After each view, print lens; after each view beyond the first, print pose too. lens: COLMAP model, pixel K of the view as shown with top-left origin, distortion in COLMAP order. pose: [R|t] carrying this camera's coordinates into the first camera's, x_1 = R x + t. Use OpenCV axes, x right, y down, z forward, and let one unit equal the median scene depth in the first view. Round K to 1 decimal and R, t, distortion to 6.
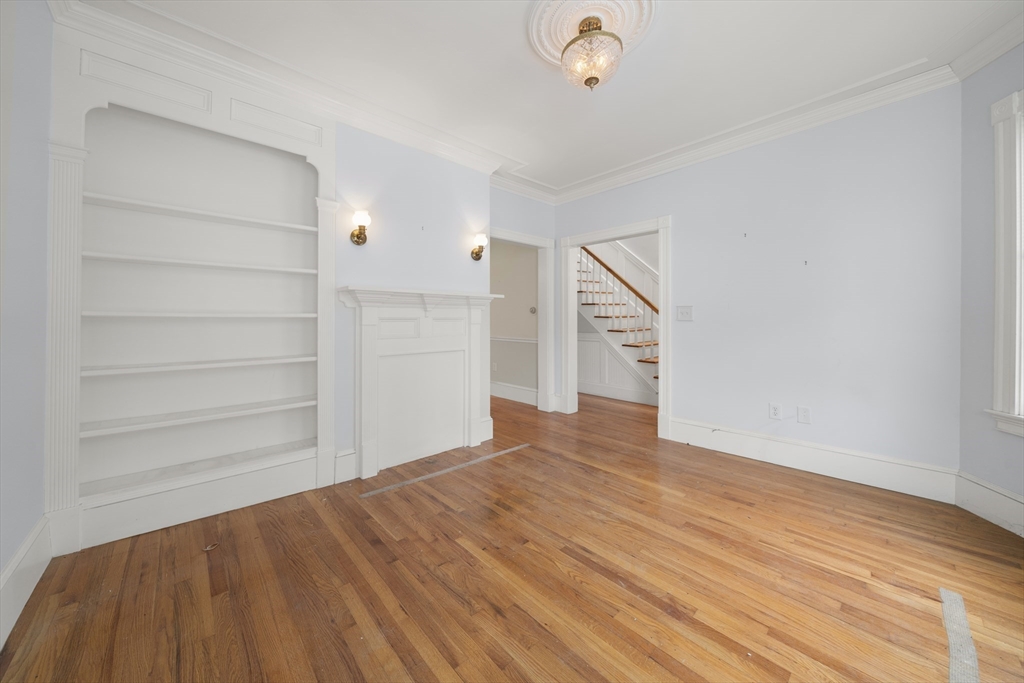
lens RADIAL K [[354.9, 0, 504.1], [0, 354.9, 319.3], [0, 0, 1]] dist [-0.007650, 0.000038]
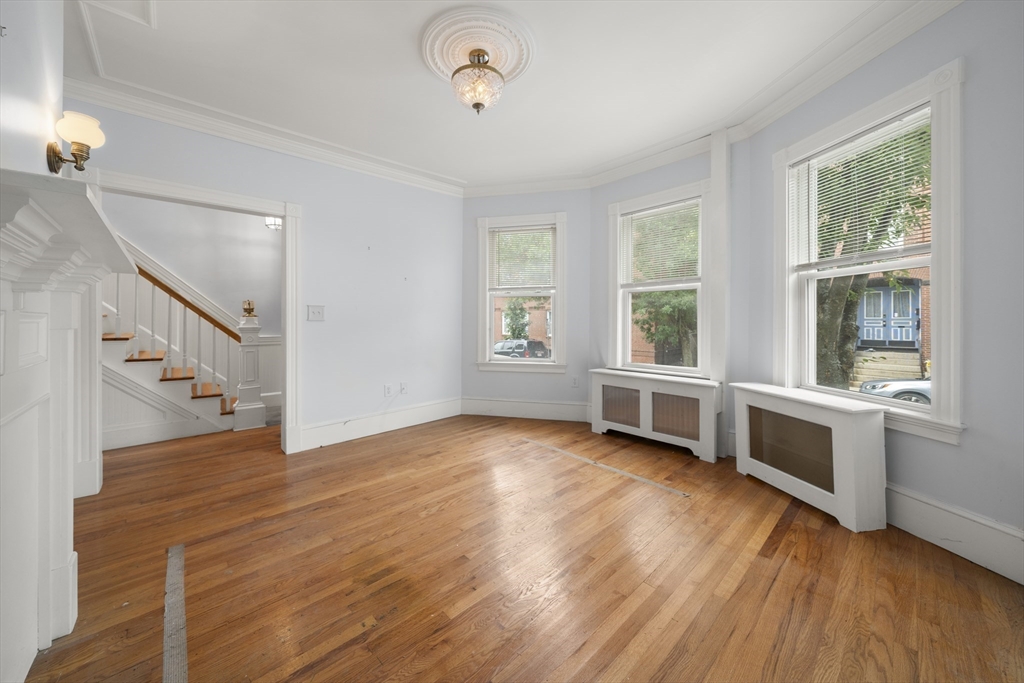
lens RADIAL K [[381.9, 0, 494.1], [0, 381.9, 320.2], [0, 0, 1]] dist [-0.000839, -0.000065]
pose [[0.005136, -0.001250, 0.999986, -0.796596], [0.002683, 0.999996, 0.001237, 0.006887], [-0.999983, 0.002677, 0.005140, 0.781002]]
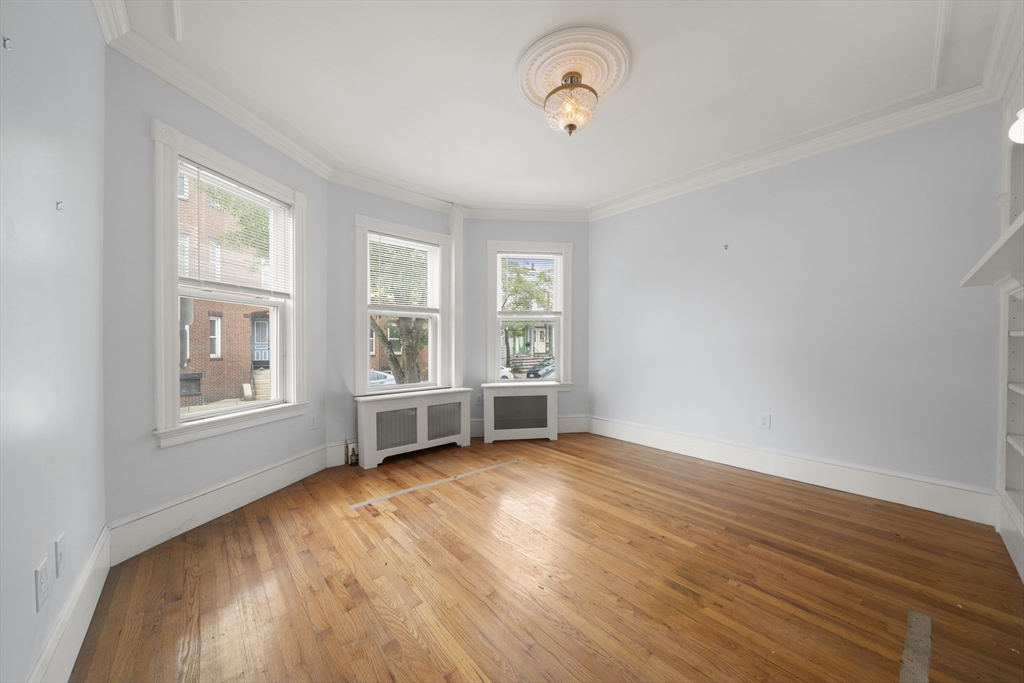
lens RADIAL K [[352.3, 0, 515.4], [0, 352.3, 346.8], [0, 0, 1]] dist [-0.014364, 0.000023]
pose [[-0.999864, -0.000239, -0.016473, 0.366968], [-0.000364, 0.999971, 0.007596, 0.016897], [0.016471, 0.007601, -0.999835, 1.757117]]
